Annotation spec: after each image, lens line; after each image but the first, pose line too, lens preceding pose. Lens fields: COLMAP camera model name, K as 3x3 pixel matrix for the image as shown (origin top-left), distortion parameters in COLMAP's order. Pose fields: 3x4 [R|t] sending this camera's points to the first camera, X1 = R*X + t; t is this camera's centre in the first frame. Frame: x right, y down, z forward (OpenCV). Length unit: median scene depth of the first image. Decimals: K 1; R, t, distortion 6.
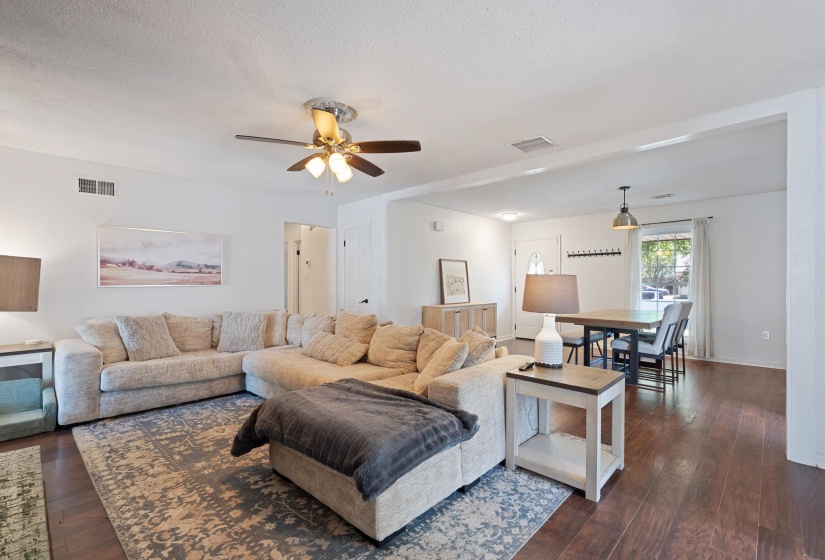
lens RADIAL K [[375.7, 0, 403.8], [0, 375.7, 281.0], [0, 0, 1]] dist [0.003231, 0.000841]
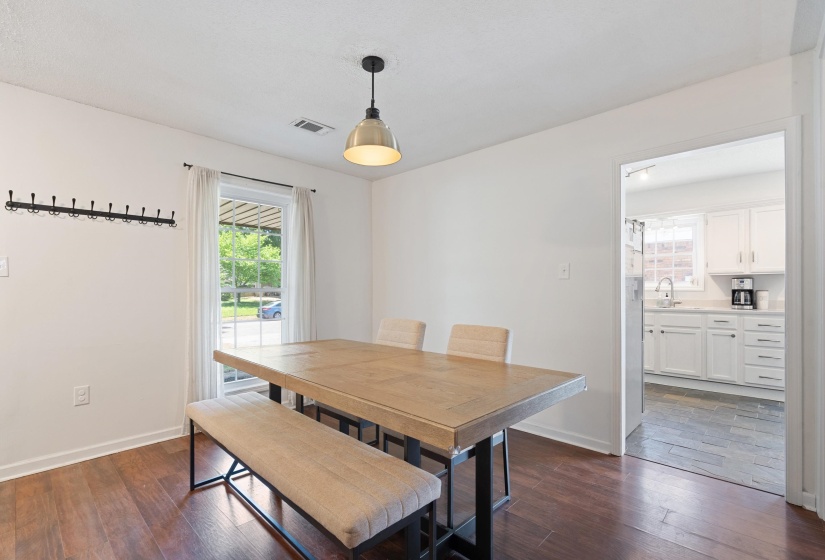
lens RADIAL K [[375.7, 0, 403.8], [0, 375.7, 281.0], [0, 0, 1]] dist [0.003231, 0.000841]
pose [[0.007811, 0.021752, 0.999733, 0.122563], [-0.002790, 0.999760, -0.021730, 0.005894], [-0.999966, -0.002619, 0.007870, 0.700491]]
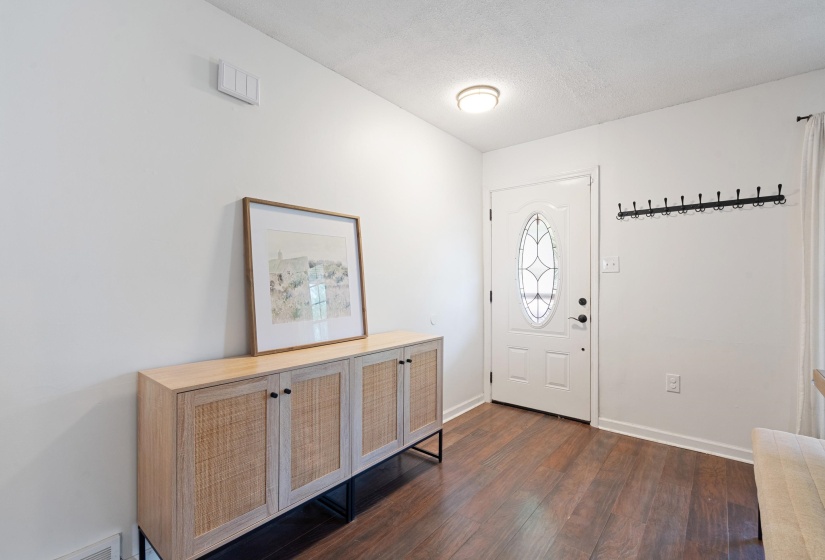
lens RADIAL K [[375.7, 0, 403.8], [0, 375.7, 281.0], [0, 0, 1]] dist [0.003231, 0.000841]
pose [[0.997170, 0.000582, 0.075178, 0.184924], [-0.000782, 0.999996, 0.002630, 0.004255], [-0.075176, -0.002682, 0.997167, 0.651954]]
